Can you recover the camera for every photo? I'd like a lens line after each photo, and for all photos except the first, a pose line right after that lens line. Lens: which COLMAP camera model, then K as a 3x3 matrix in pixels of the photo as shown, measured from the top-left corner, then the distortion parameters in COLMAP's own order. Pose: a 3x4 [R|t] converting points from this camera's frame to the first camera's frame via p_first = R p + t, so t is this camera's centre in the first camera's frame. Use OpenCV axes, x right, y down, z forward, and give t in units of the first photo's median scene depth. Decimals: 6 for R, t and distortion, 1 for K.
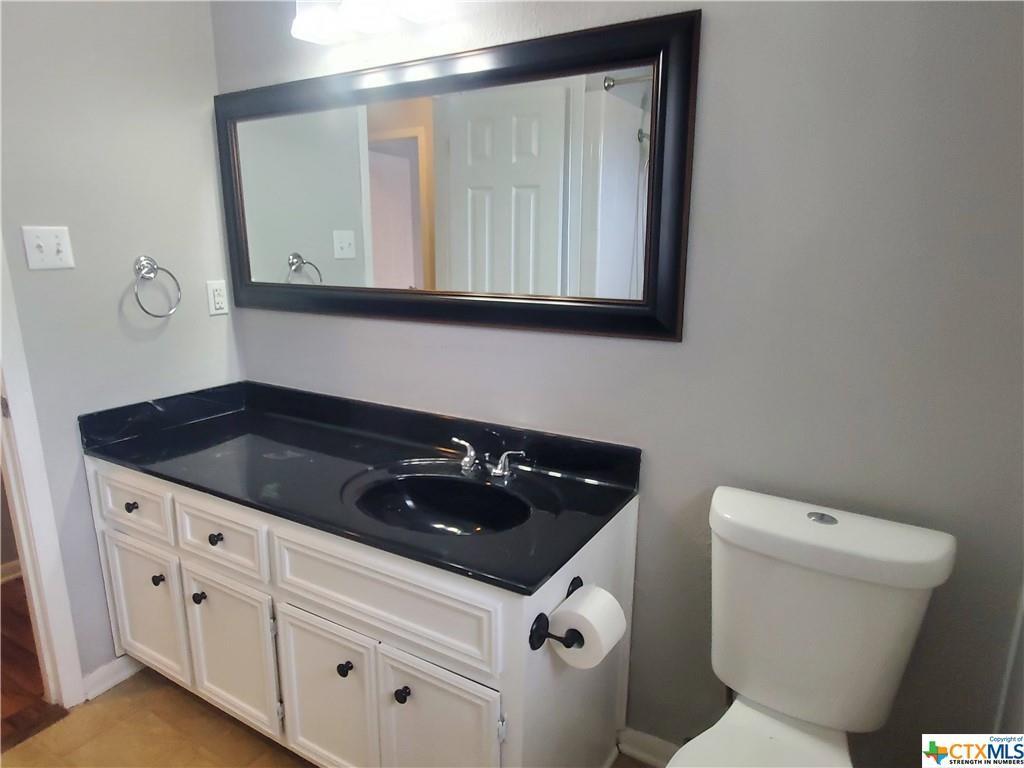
lens RADIAL K [[632.2, 0, 512.0], [0, 632.2, 384.0], [0, 0, 1]] dist [-0.003104, -0.000403]
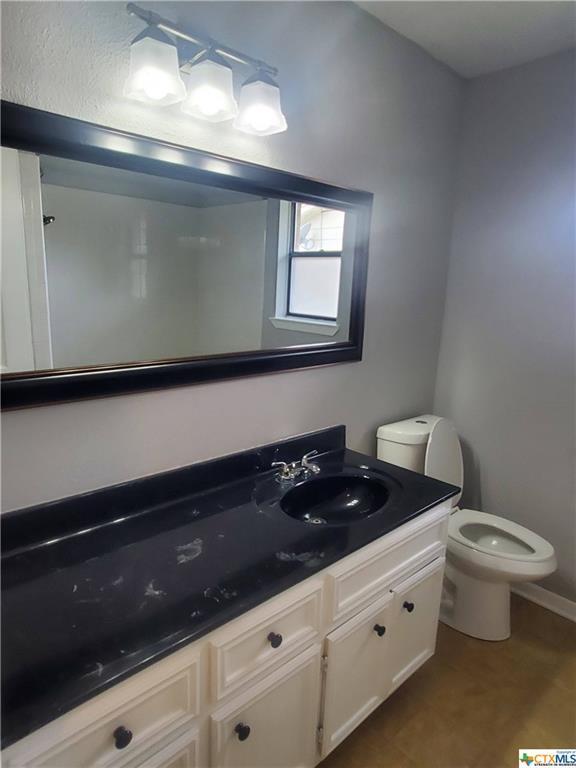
lens RADIAL K [[474.1, 0, 288.0], [0, 474.1, 384.0], [0, 0, 1]] dist [-0.003104, -0.000403]
pose [[0.285777, -0.143069, 0.947556, -0.876145], [0.243457, 0.967190, 0.072609, -0.118361], [-0.926855, 0.209939, 0.311232, 0.577790]]
